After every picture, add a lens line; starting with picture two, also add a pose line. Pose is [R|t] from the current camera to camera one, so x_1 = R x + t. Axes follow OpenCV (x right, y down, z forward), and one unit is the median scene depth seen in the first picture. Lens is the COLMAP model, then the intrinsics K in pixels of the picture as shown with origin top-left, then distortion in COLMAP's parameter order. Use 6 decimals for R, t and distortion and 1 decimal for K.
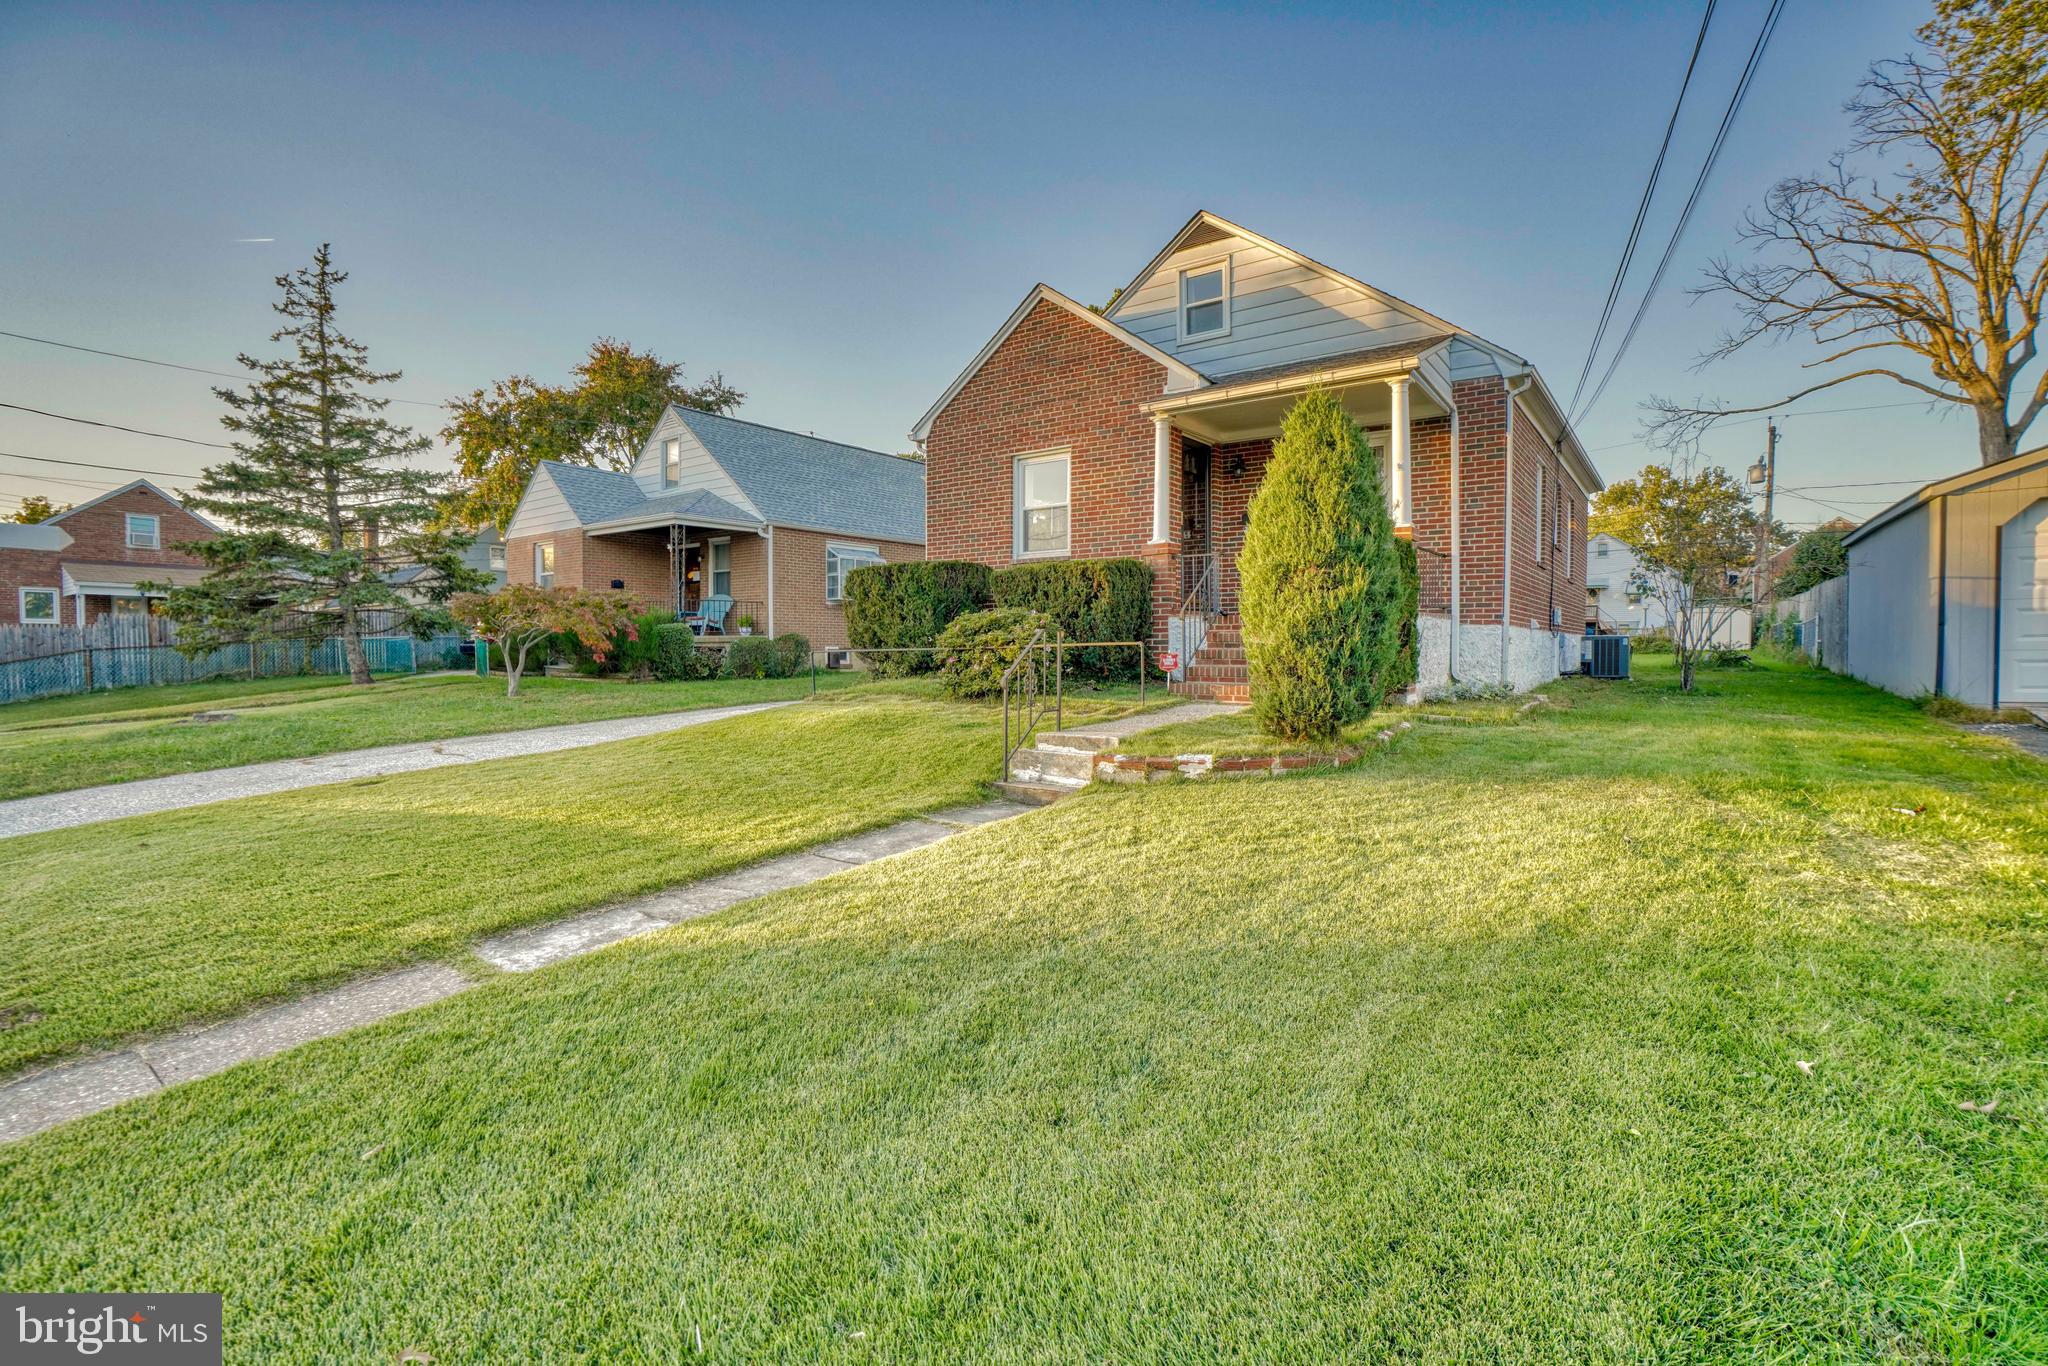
lens RADIAL K [[938.4, 0, 998.3], [0, 938.4, 676.8], [0, 0, 1]] dist [-0.077766, 0.032389]
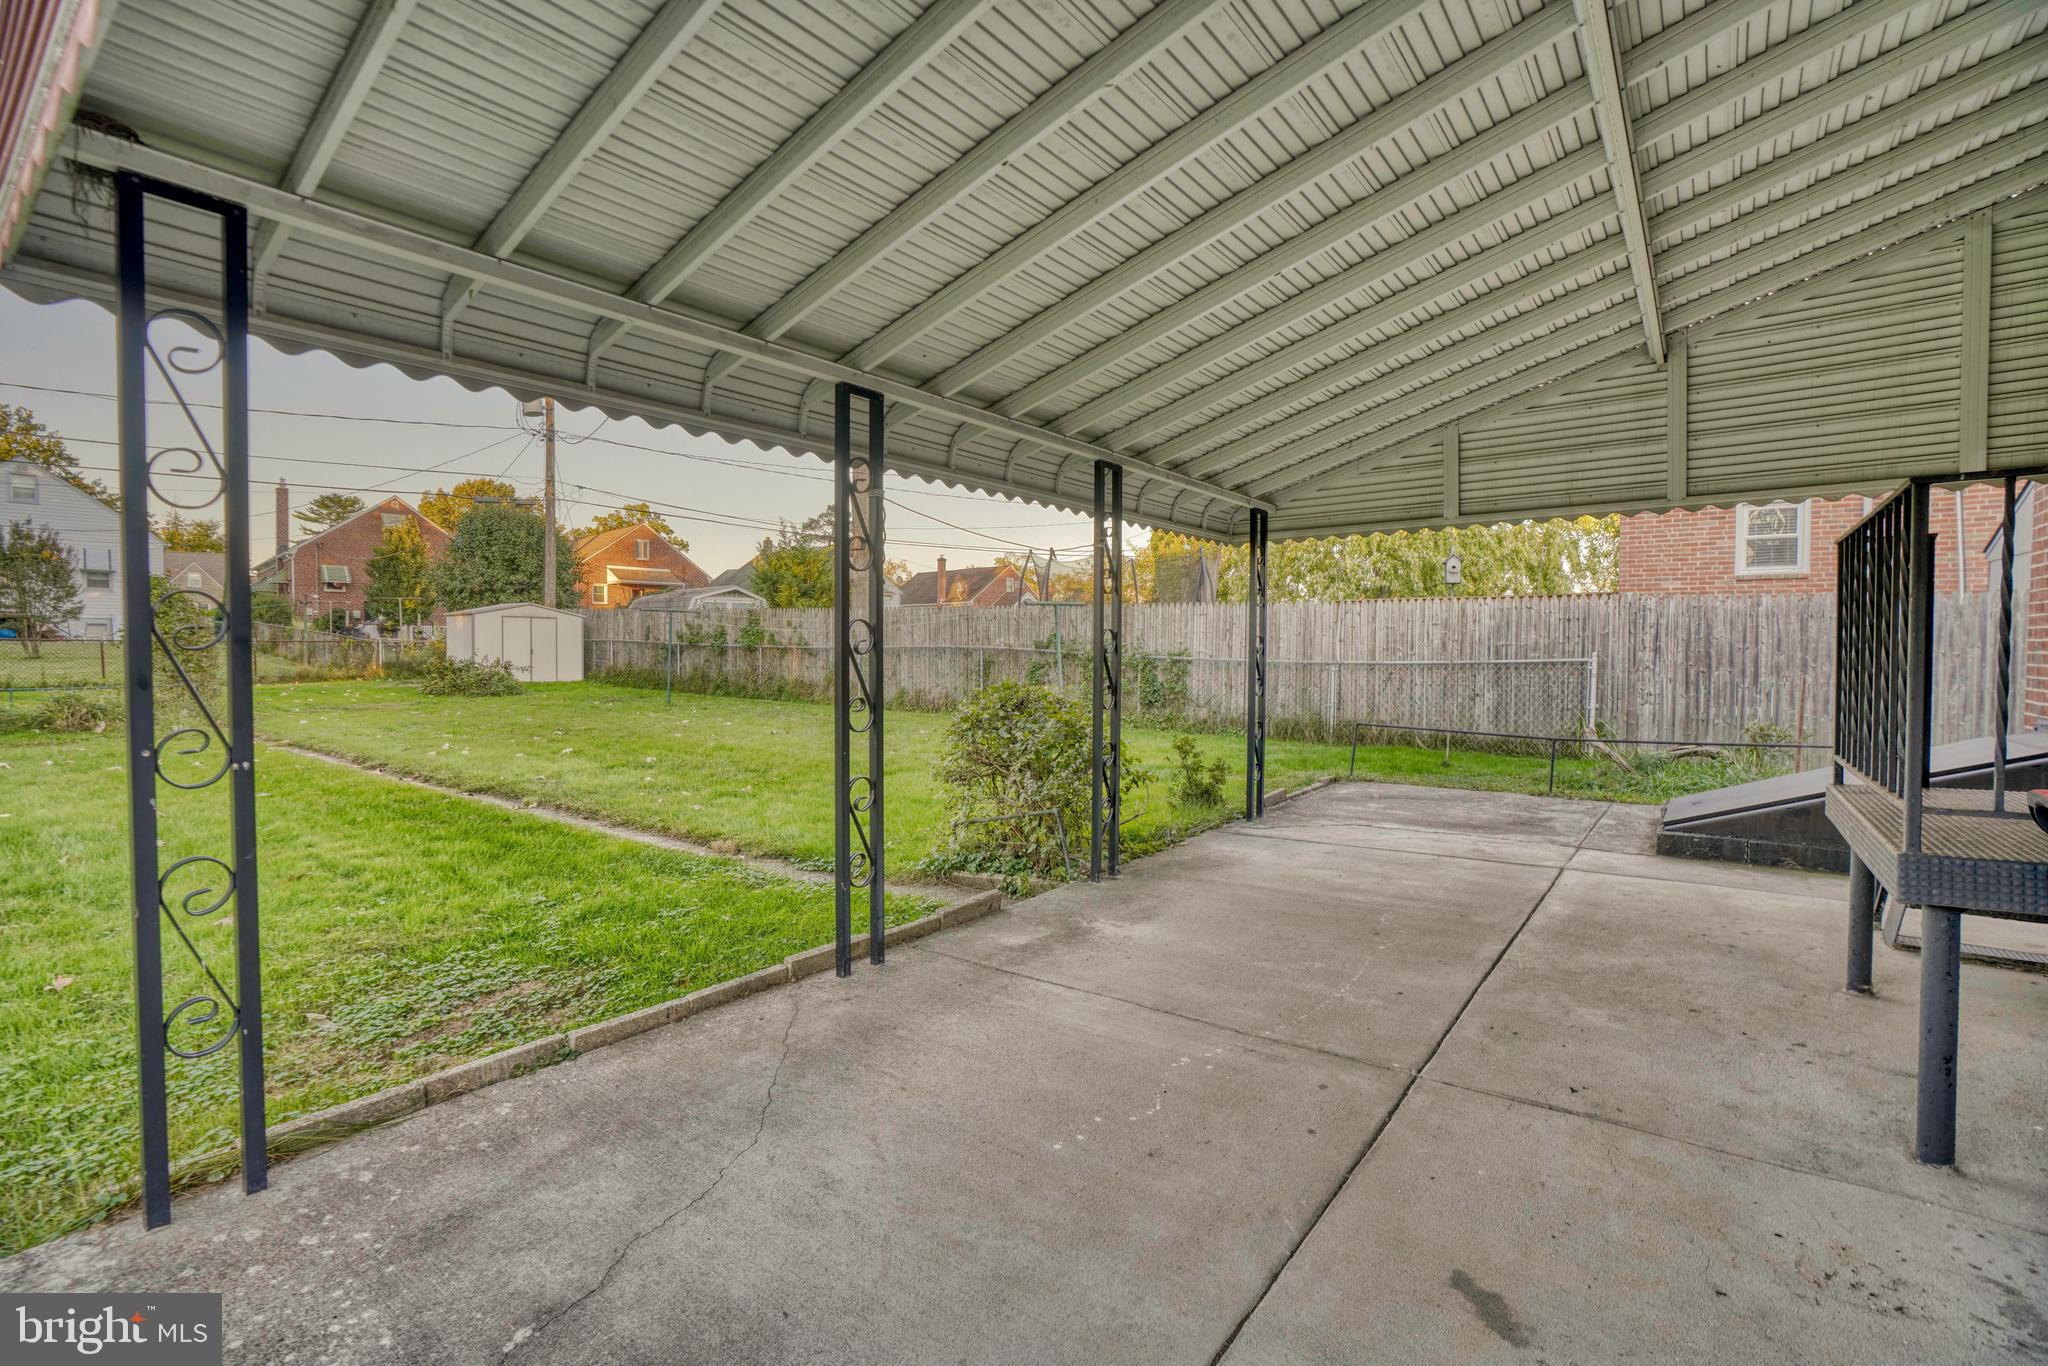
lens RADIAL K [[938.4, 0, 998.3], [0, 938.4, 676.8], [0, 0, 1]] dist [-0.077766, 0.032389]
pose [[0.006122, -0.030393, 0.999519, 0.113802], [0.024635, 0.999239, 0.030234, -0.024962], [-0.999678, 0.024438, 0.006866, 0.396072]]
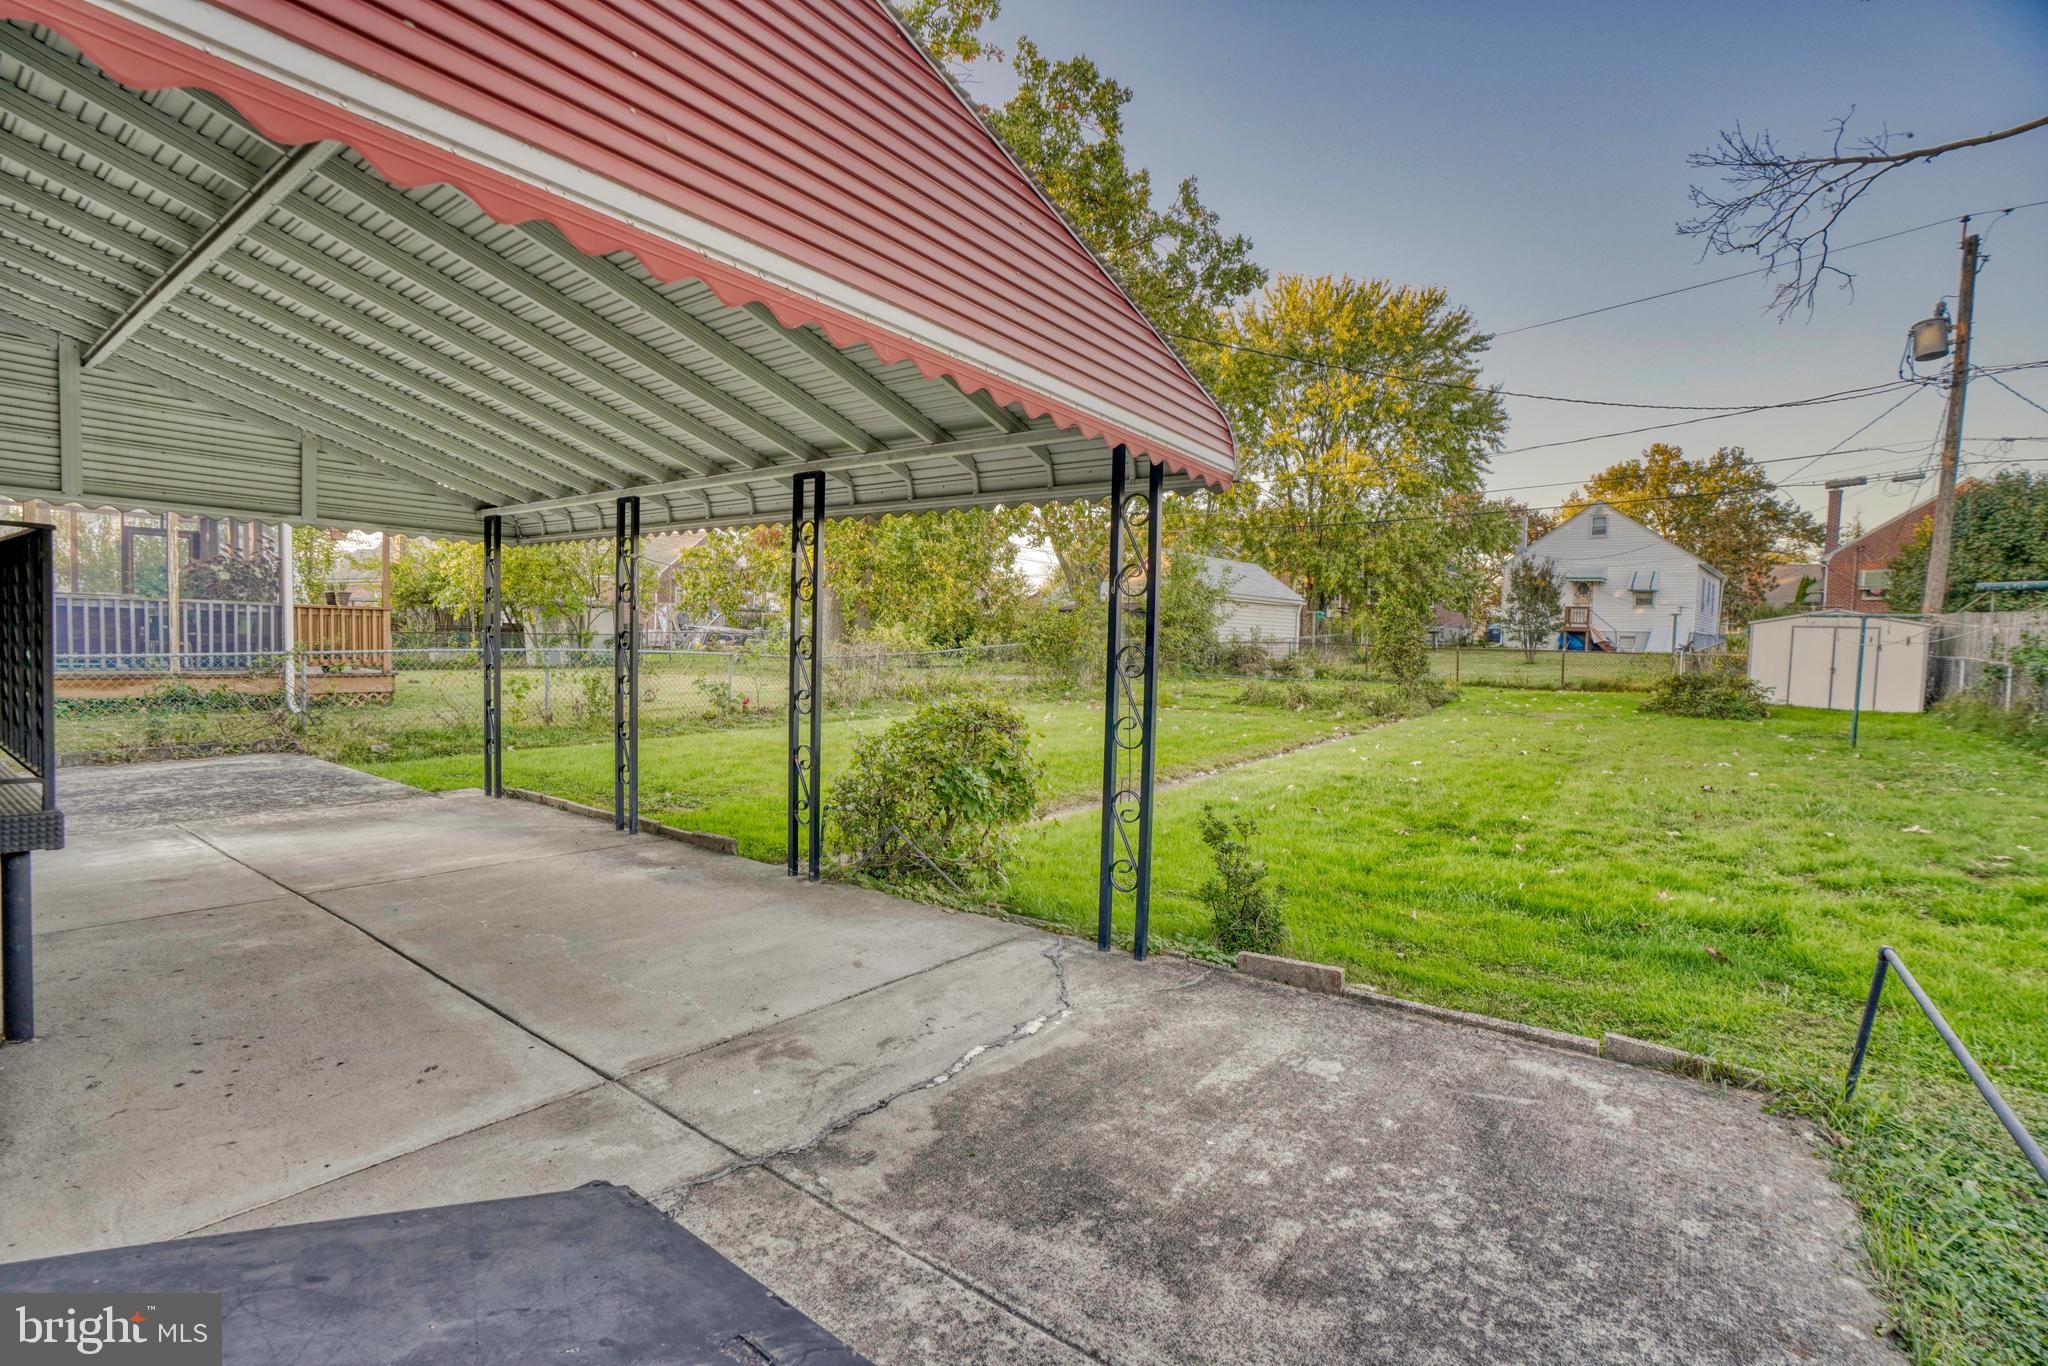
lens RADIAL K [[933.5, 0, 1002.2], [0, 933.5, 679.2], [0, 0, 1]] dist [-0.062227, 0.022214]
pose [[0.999739, 0.020471, 0.010143, 0.204906], [-0.020623, 0.999673, 0.015097, -0.024325], [-0.009831, -0.015303, 0.999835, 0.310405]]
